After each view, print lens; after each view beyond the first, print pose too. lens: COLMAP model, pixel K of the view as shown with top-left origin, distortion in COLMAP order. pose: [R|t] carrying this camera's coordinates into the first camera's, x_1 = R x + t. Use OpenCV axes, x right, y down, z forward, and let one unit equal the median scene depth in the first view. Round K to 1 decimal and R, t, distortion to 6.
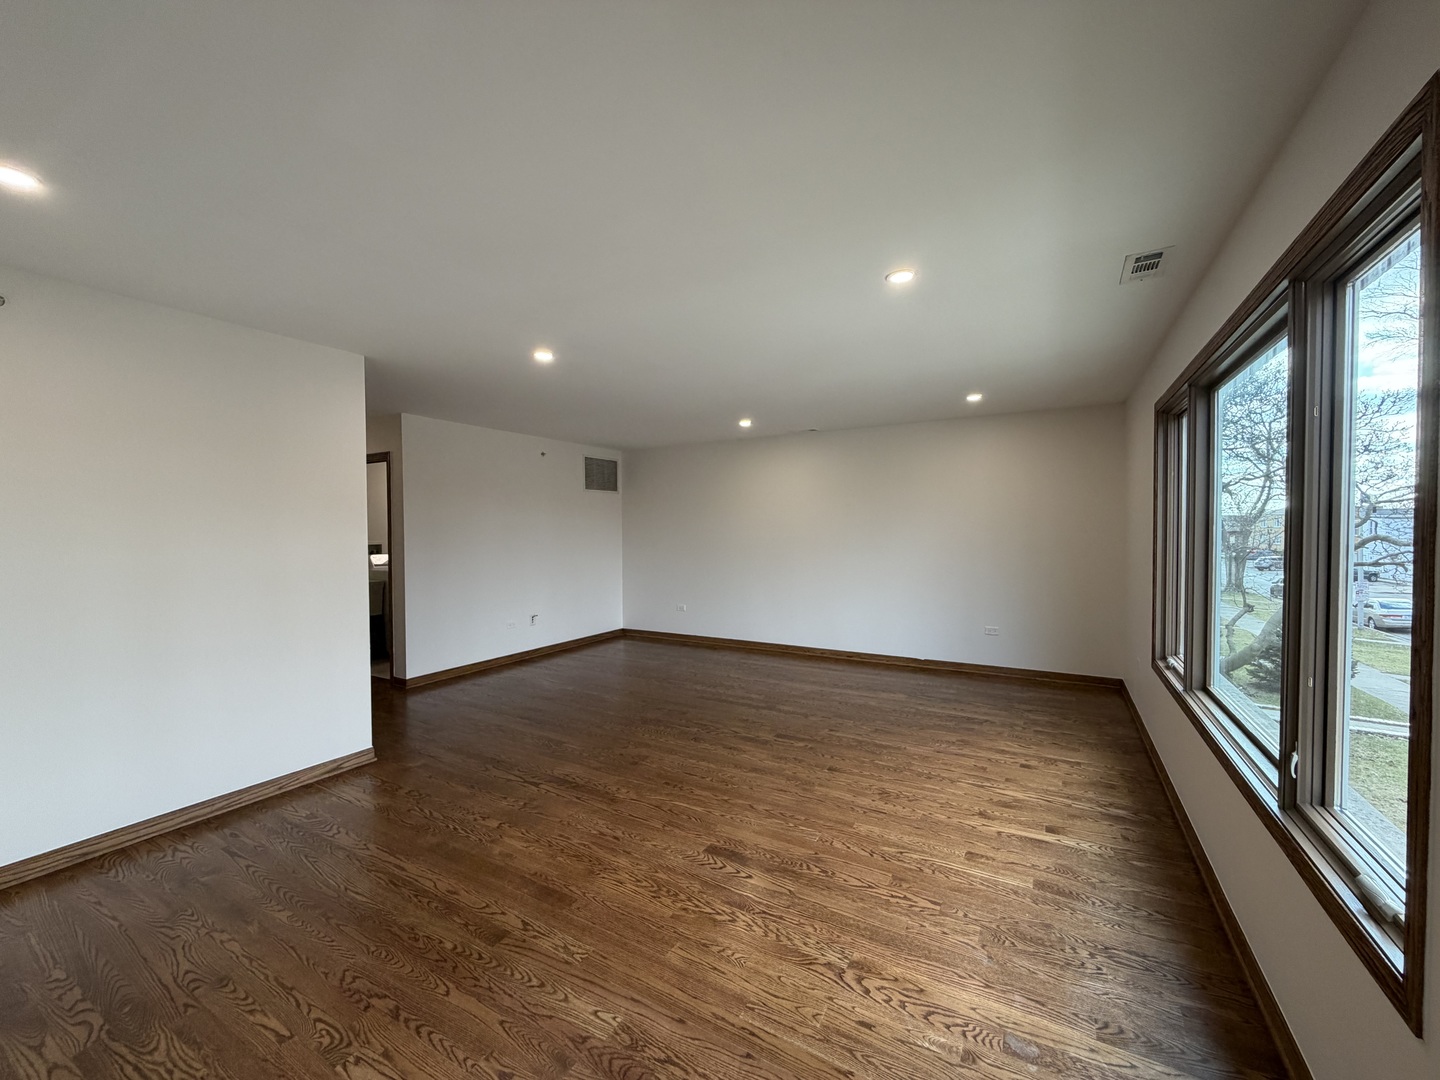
lens RADIAL K [[580.3, 0, 716.6], [0, 580.3, 542.5], [0, 0, 1]] dist [0.000332, -0.000256]
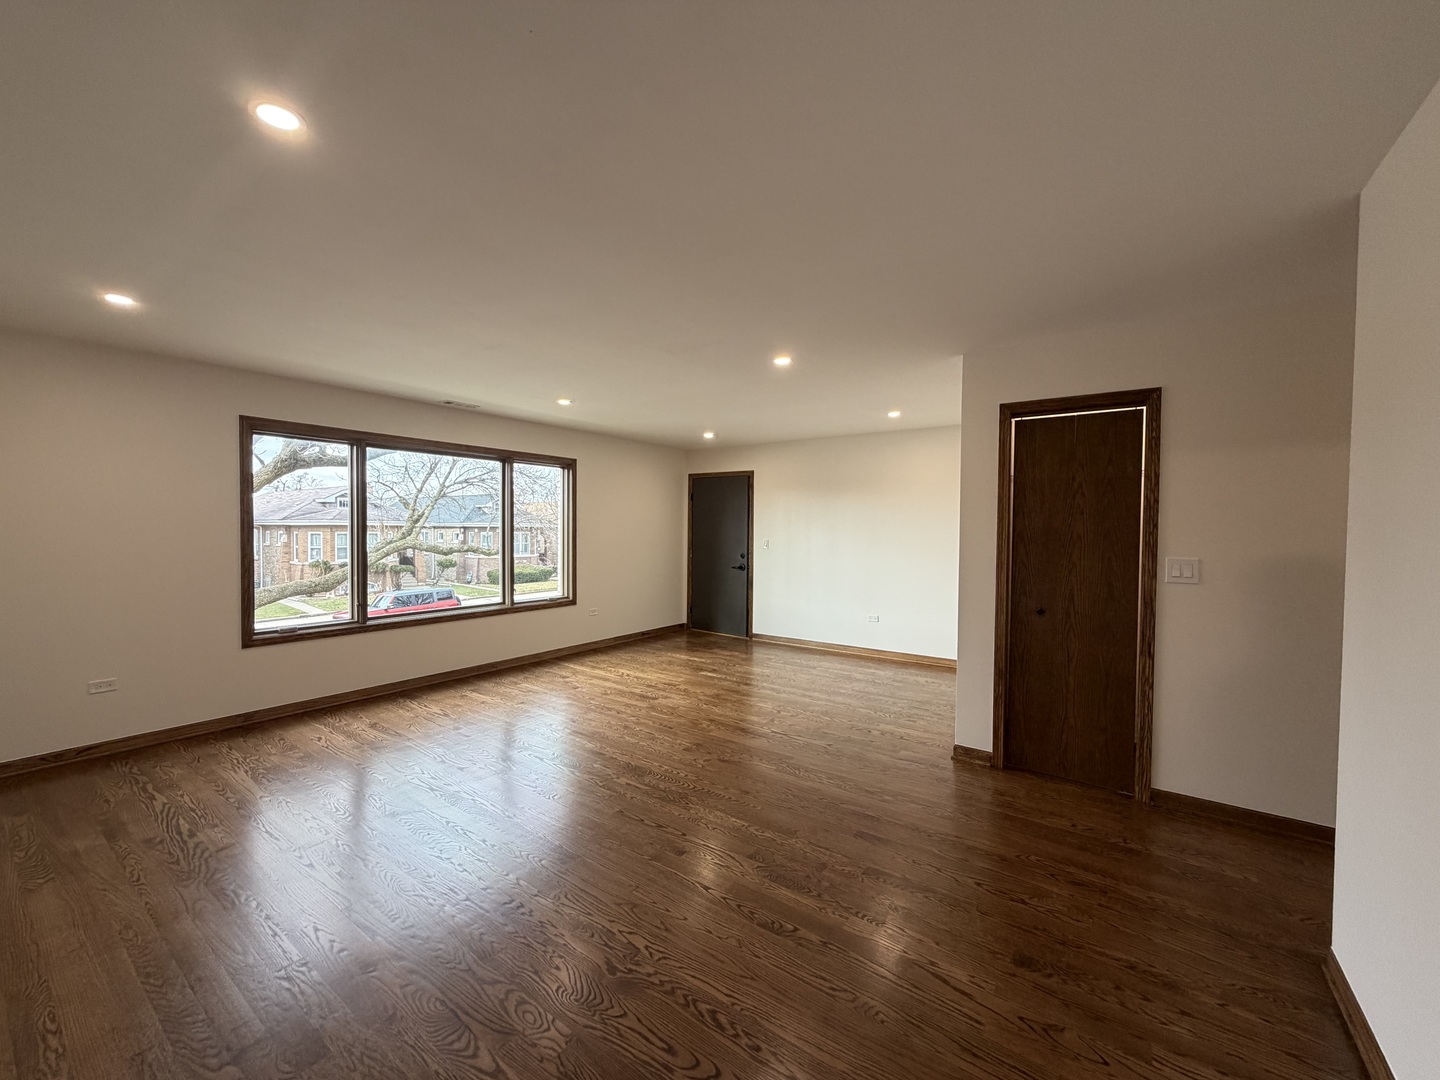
lens RADIAL K [[580.3, 0, 716.6], [0, 580.3, 542.5], [0, 0, 1]] dist [0.000332, -0.000256]
pose [[-0.994532, -0.002615, 0.104402, -0.328324], [0.002678, 0.998719, 0.050524, -0.053233], [-0.104401, 0.050528, -0.993251, 2.308935]]
